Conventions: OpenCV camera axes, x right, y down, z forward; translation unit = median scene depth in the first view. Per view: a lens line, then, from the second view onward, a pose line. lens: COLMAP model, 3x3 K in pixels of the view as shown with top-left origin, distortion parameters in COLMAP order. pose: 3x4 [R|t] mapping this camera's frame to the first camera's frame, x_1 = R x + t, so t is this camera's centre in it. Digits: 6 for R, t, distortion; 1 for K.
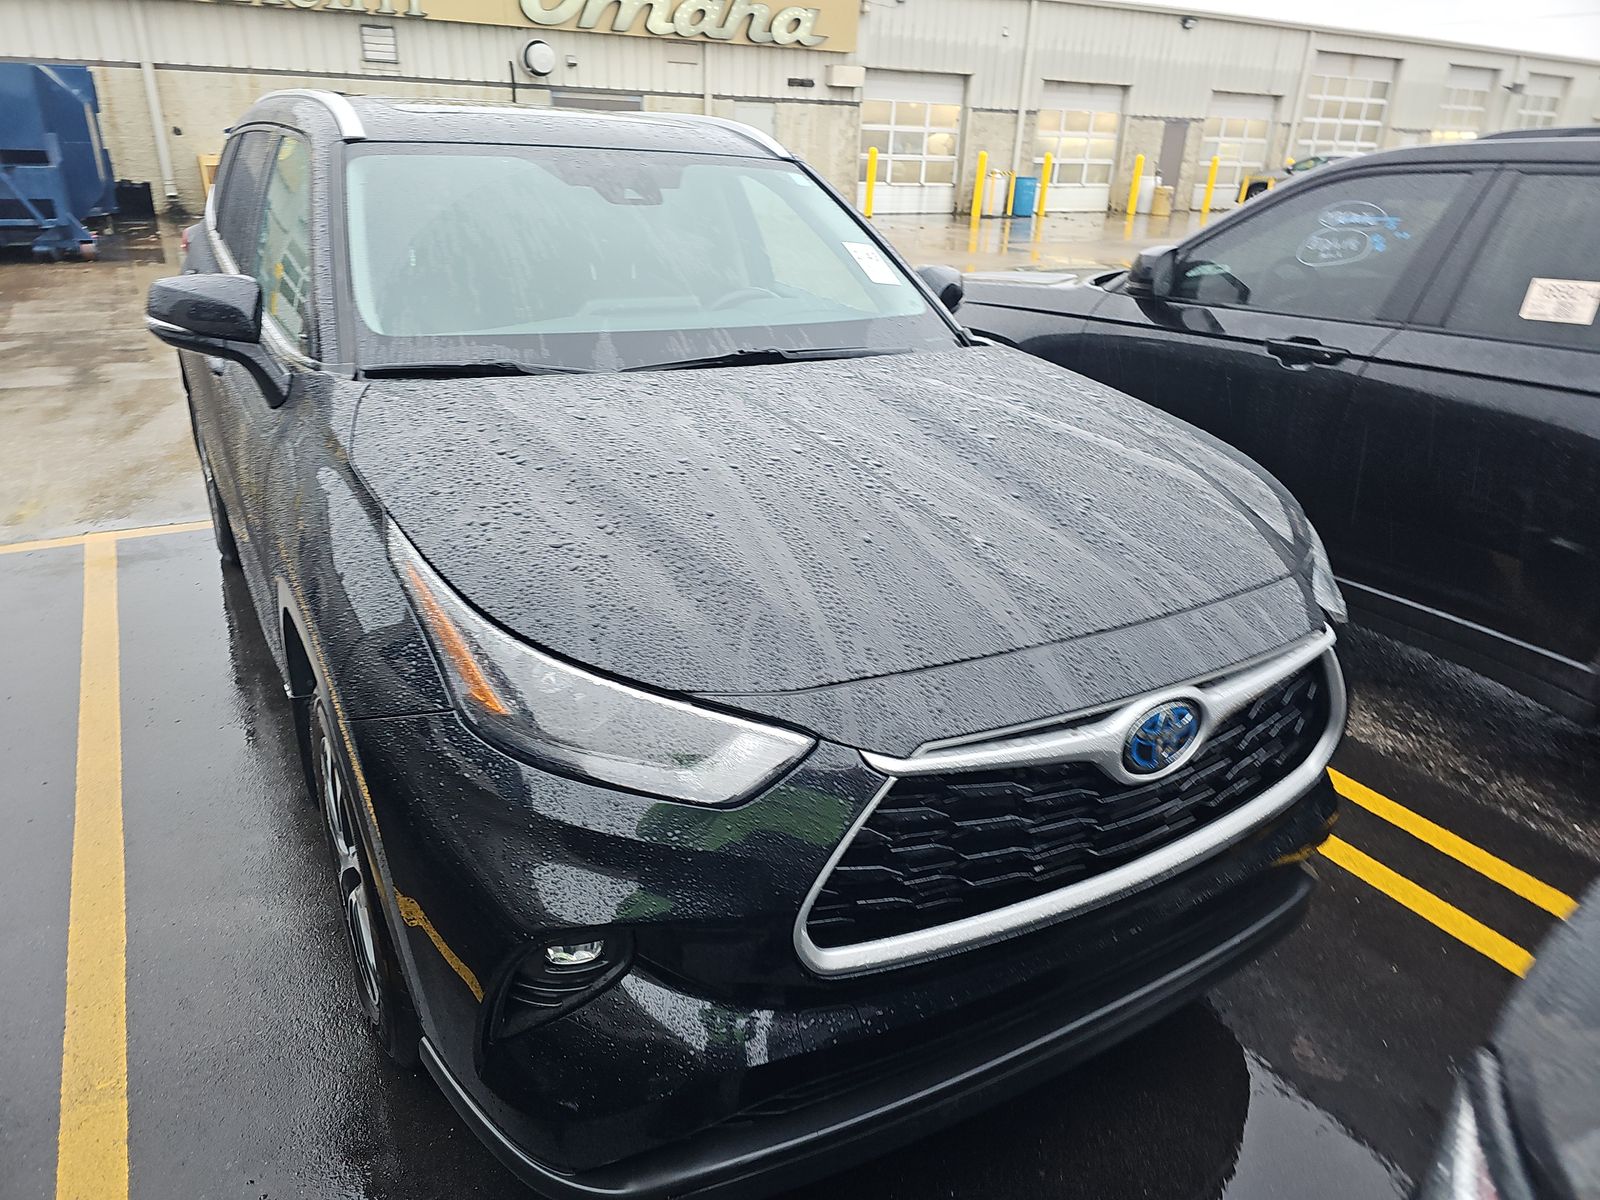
lens RADIAL K [[1070.1, 0, 768.7], [0, 1070.1, 605.3], [0, 0, 1]] dist [0.035313, -0.028456]
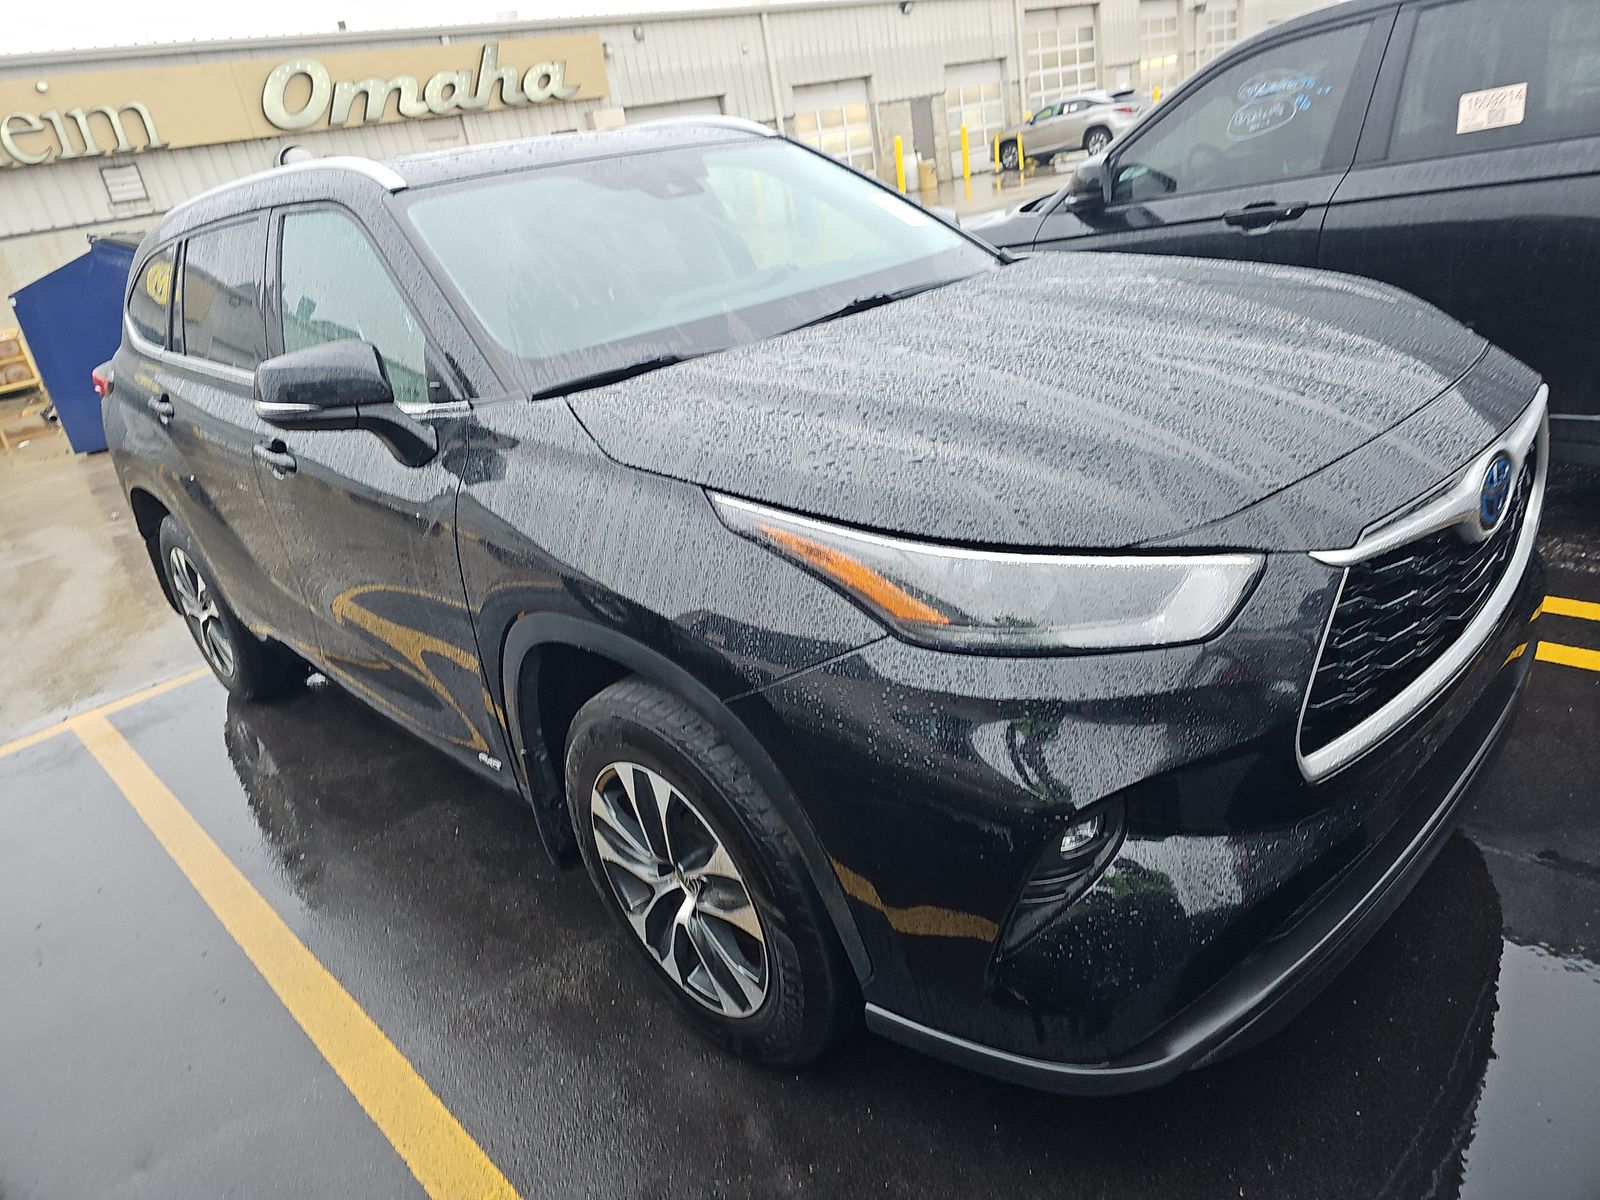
lens RADIAL K [[1070.1, 0, 780.1], [0, 1070.1, 606.7], [0, 0, 1]] dist [0.035313, -0.028456]
pose [[0.952985, -0.267326, 0.142676, -0.160835], [0.271766, 0.962286, -0.012232, 0.017101], [-0.134025, 0.050431, 0.989694, 0.011034]]
